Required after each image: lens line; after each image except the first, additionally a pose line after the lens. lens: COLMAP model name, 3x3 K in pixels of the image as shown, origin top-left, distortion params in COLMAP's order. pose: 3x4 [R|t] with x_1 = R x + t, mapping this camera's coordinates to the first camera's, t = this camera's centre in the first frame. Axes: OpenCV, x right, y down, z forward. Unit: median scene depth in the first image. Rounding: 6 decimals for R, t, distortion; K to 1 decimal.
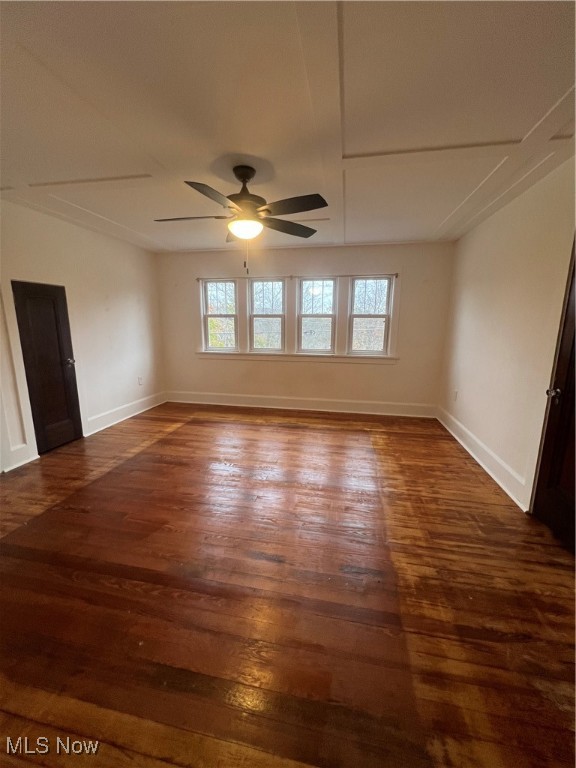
lens RADIAL K [[308.6, 0, 291.4], [0, 308.6, 379.2], [0, 0, 1]] dist [0.002065, 0.000211]
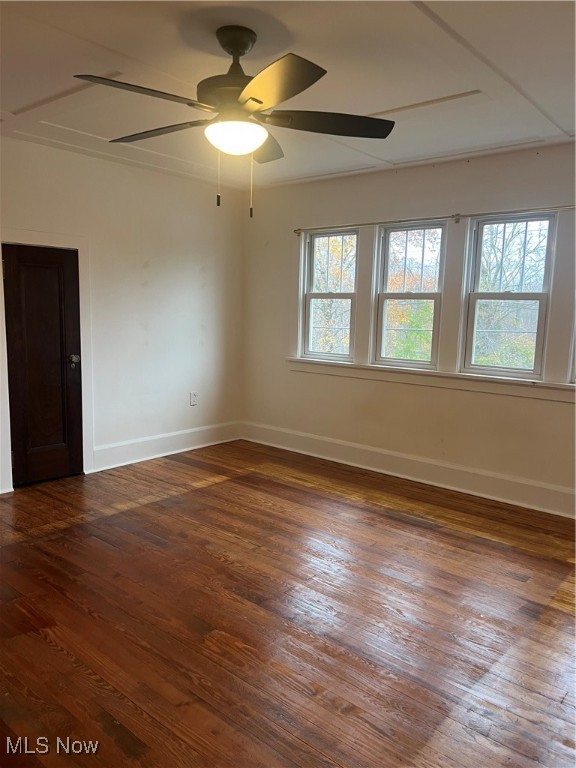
lens RADIAL K [[581.2, 0, 290.0], [0, 581.2, 389.2], [0, 0, 1]] dist [0.051241, -0.053302]
pose [[0.870533, 0.086104, -0.484519, 0.259588], [-0.108419, 0.993939, -0.018162, -0.015599], [0.480018, 0.068342, 0.874592, 0.084535]]
